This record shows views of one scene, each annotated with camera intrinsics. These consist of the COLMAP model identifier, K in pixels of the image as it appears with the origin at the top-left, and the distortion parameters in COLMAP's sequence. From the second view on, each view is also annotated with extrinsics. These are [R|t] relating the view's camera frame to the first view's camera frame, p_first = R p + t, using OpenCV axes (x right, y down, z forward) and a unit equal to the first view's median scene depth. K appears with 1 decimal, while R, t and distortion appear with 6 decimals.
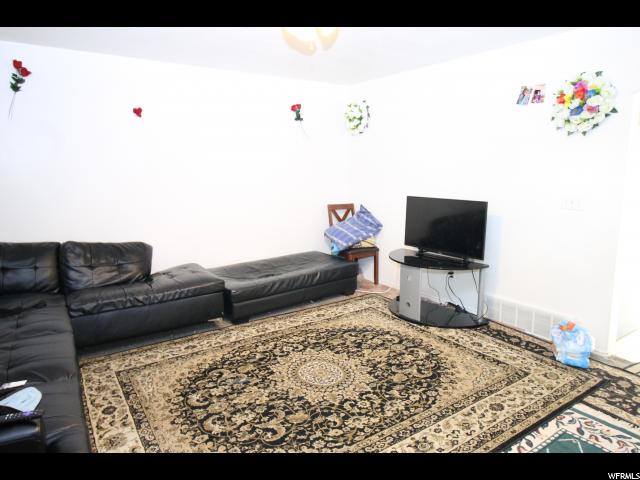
lens RADIAL K [[424.9, 0, 323.9], [0, 424.9, 238.4], [0, 0, 1]] dist [-0.000255, -0.001820]
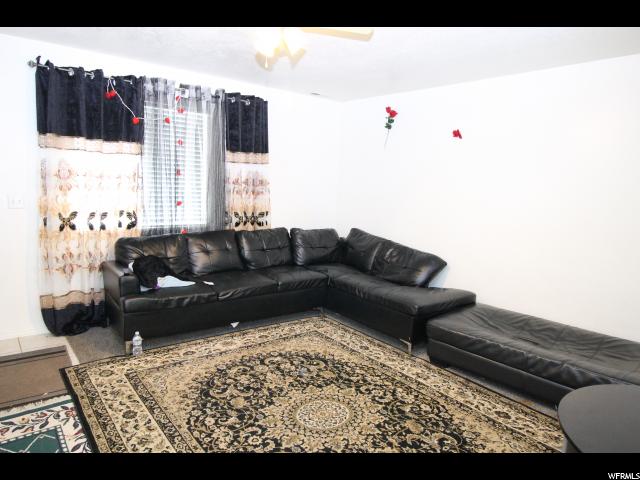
lens RADIAL K [[424.9, 0, 323.9], [0, 424.9, 238.4], [0, 0, 1]] dist [-0.000255, -0.001820]
pose [[0.067549, 0.147754, -0.986715, 0.811862], [-0.216915, 0.967492, 0.130026, -0.152174], [0.973851, 0.205250, 0.097403, 0.842447]]
